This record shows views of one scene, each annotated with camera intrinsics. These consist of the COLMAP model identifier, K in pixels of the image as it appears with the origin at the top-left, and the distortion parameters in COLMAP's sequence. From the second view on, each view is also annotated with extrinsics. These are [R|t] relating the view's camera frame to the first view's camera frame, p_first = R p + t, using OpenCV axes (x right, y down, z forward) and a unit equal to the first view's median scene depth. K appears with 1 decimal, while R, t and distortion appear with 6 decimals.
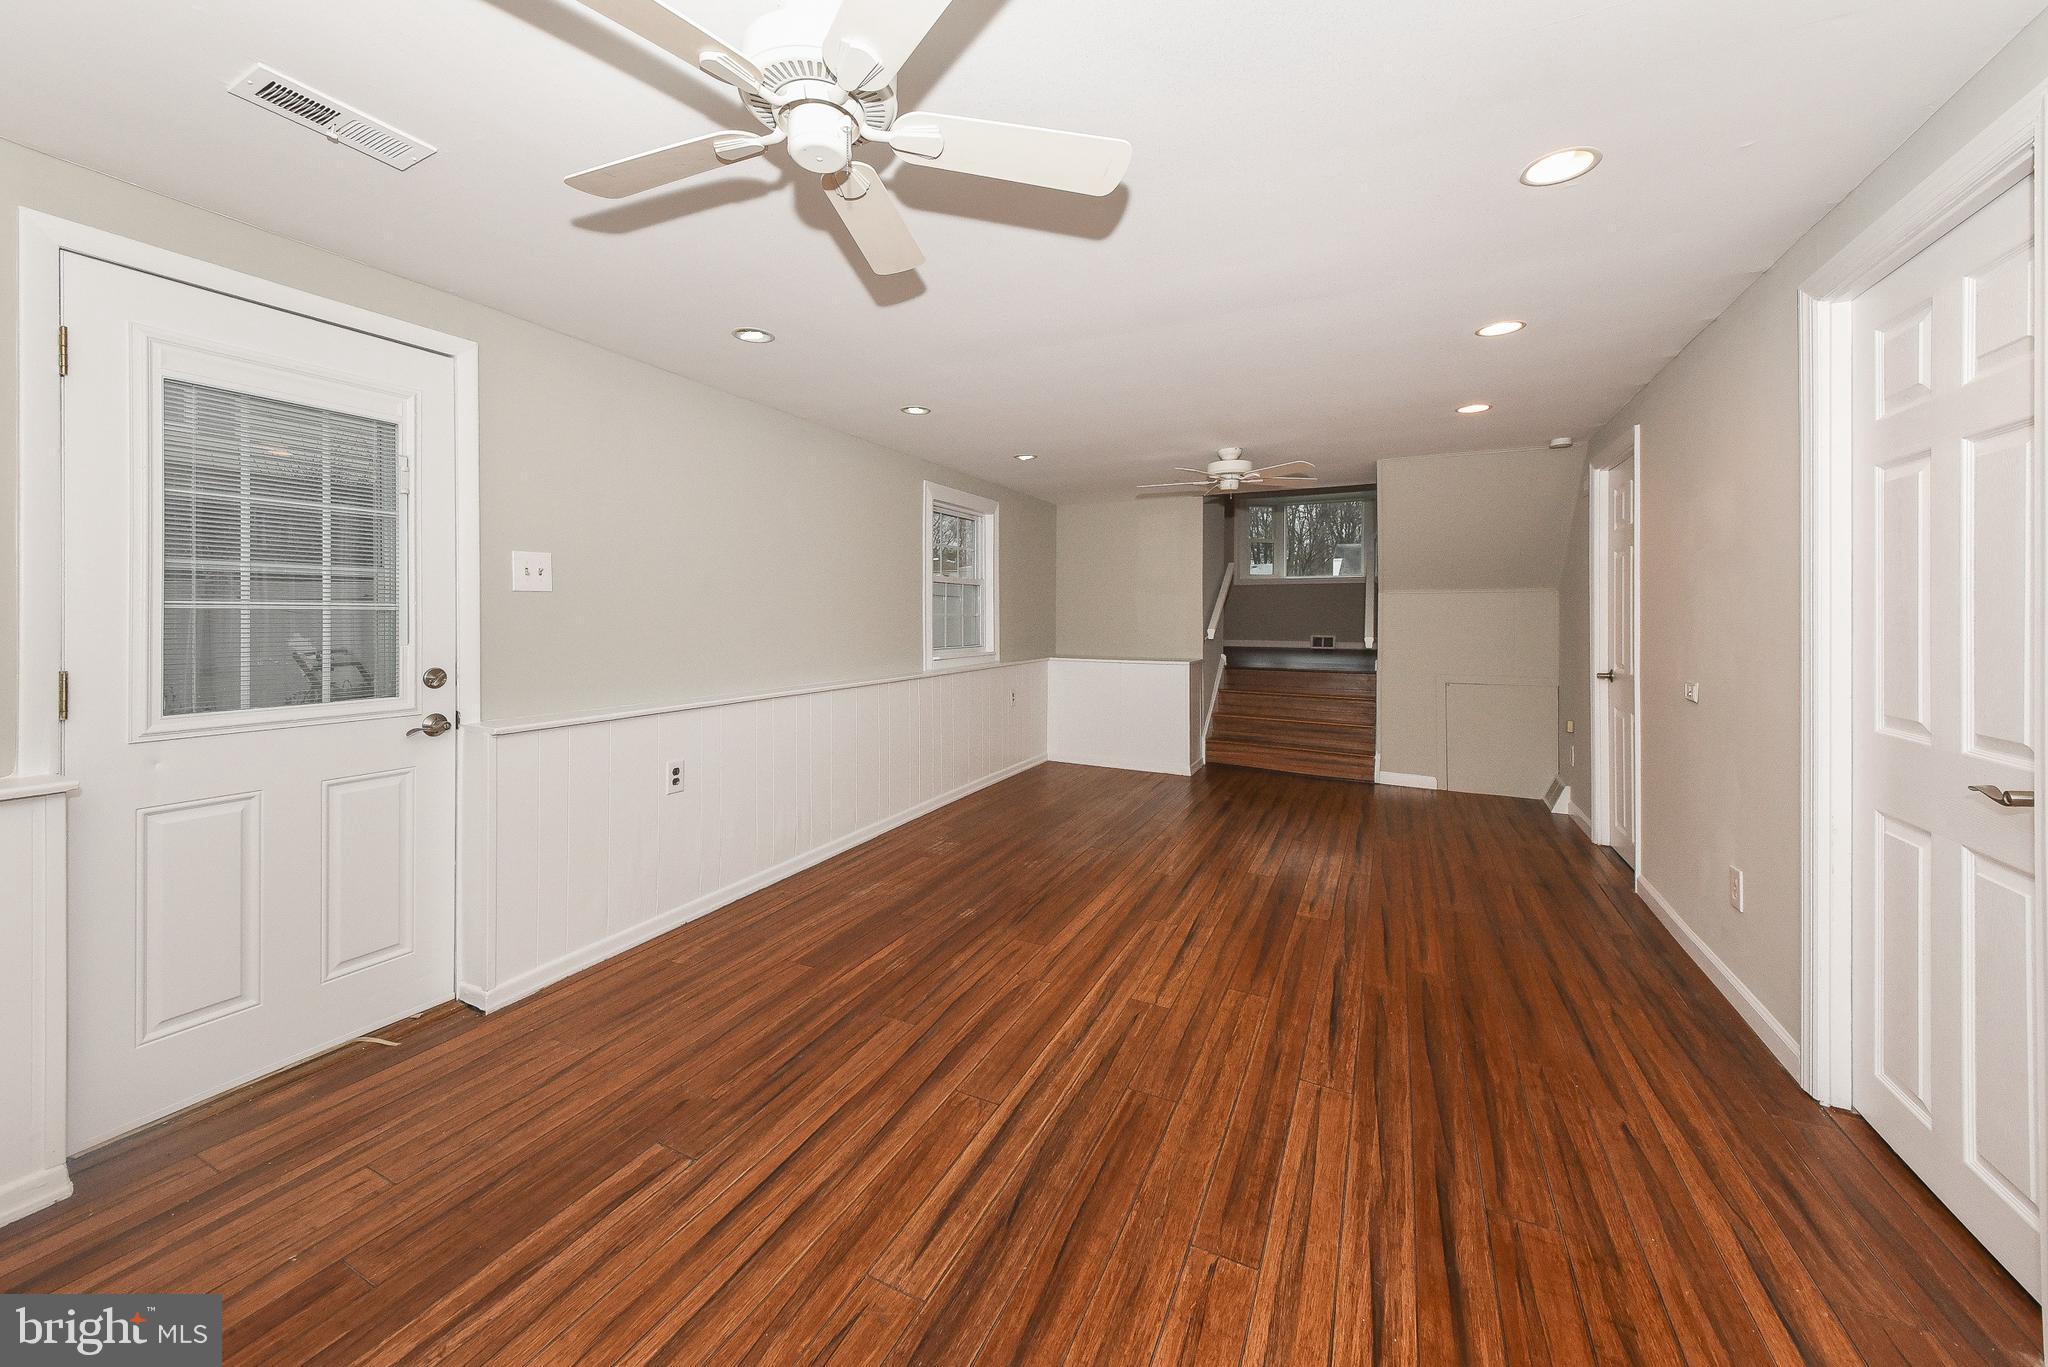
lens RADIAL K [[778.4, 0, 1007.8], [0, 778.4, 632.0], [0, 0, 1]] dist [0.012219, -0.000498]
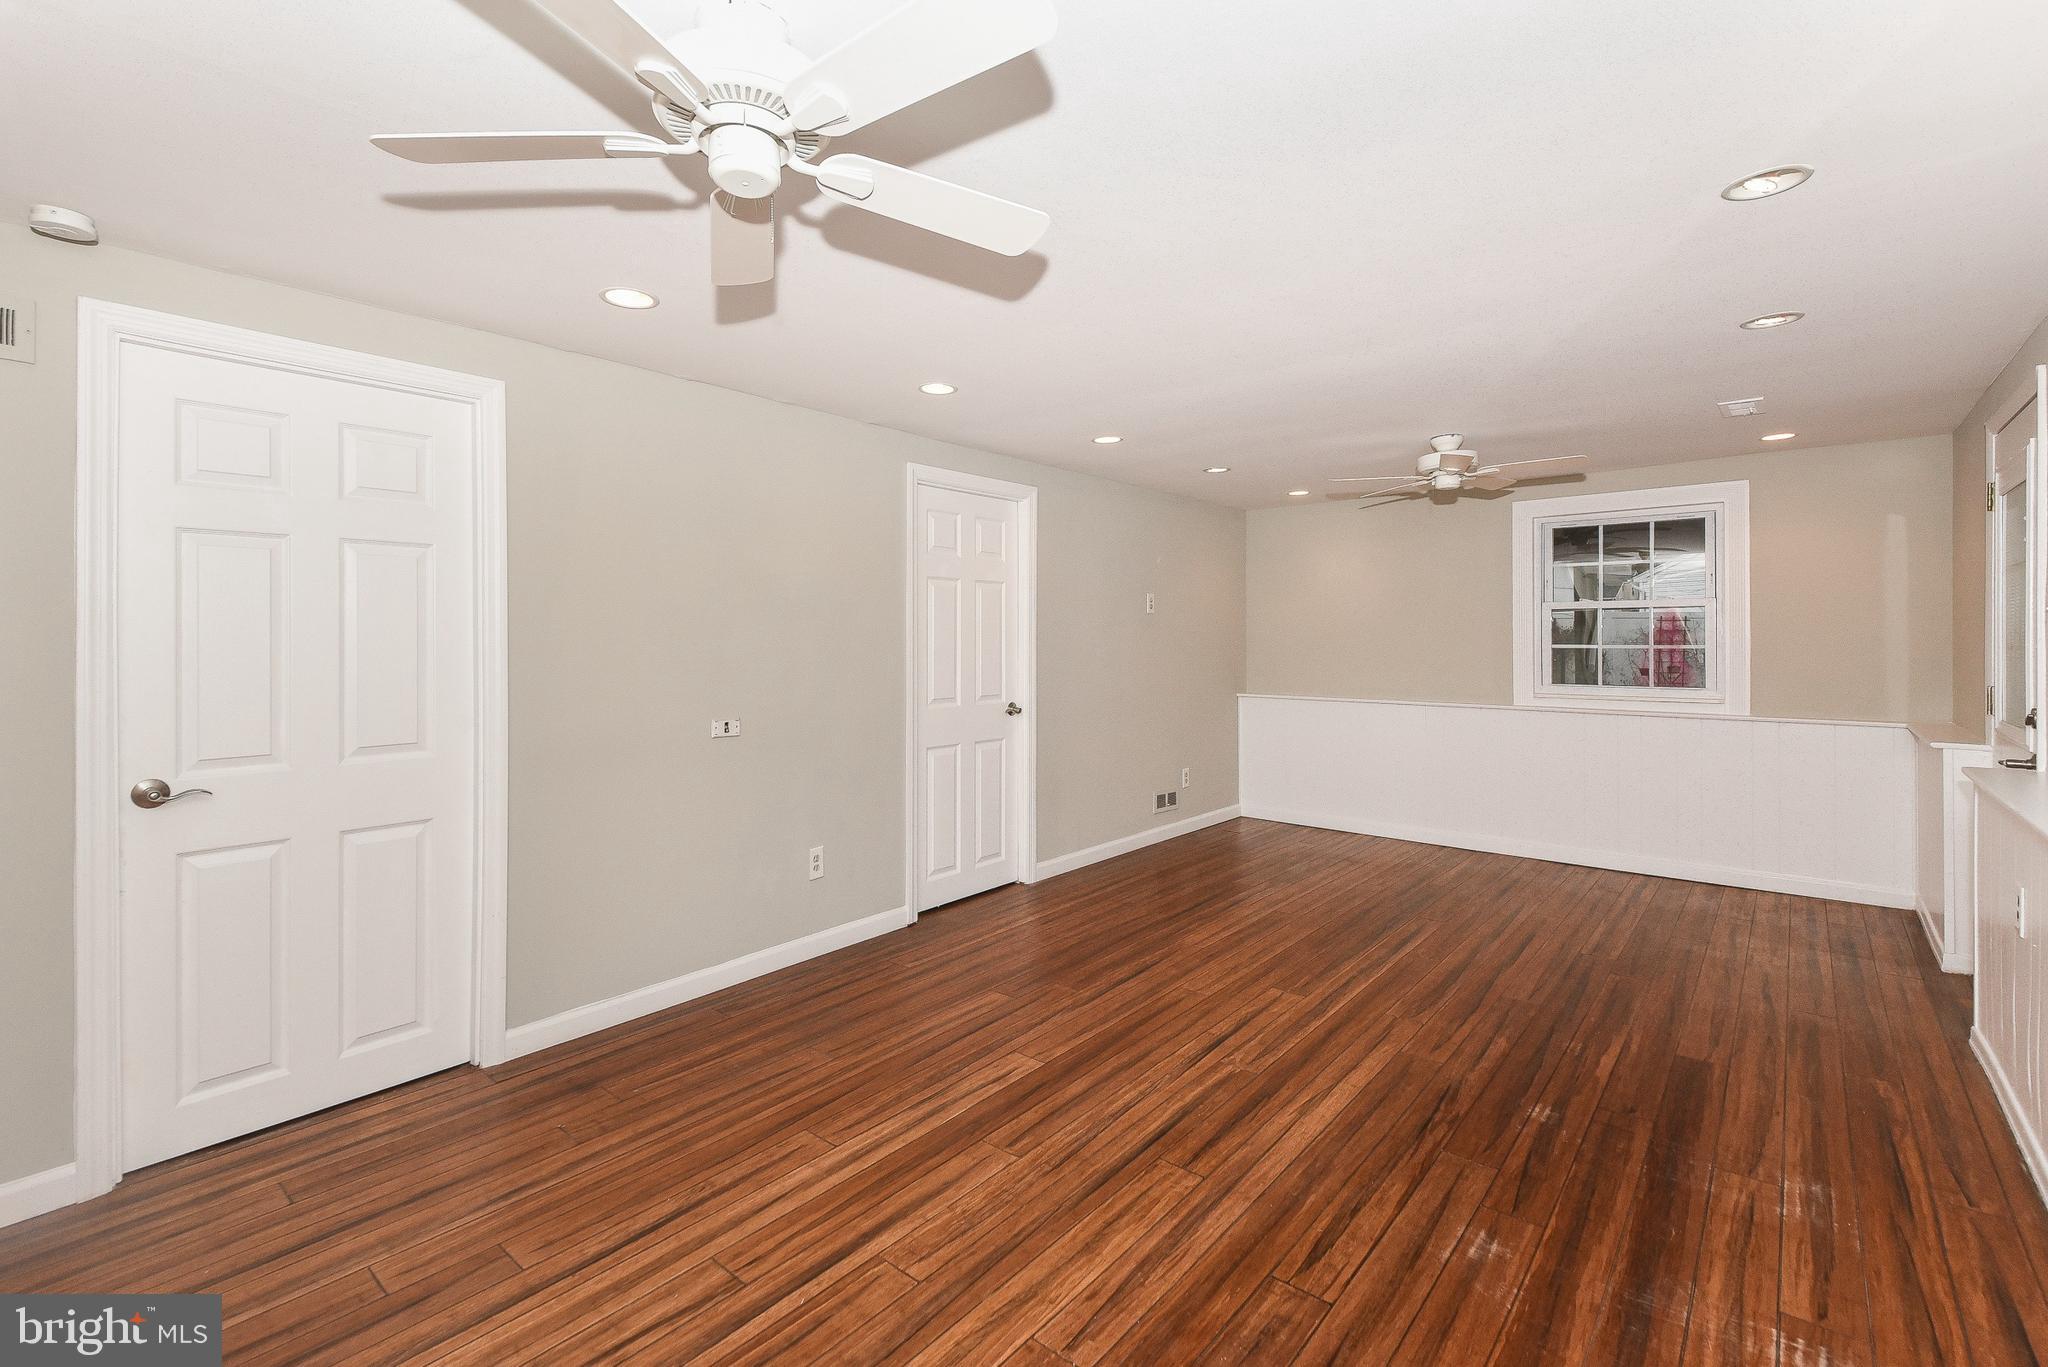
lens RADIAL K [[943.2, 0, 975.6], [0, 943.2, 602.0], [0, 0, 1]] dist [0.042568, -0.000518]
pose [[-0.961309, 0.009070, 0.275322, 0.221628], [0.008260, 0.999957, -0.004103, -0.099036], [-0.275347, -0.001670, -0.961343, 2.367130]]
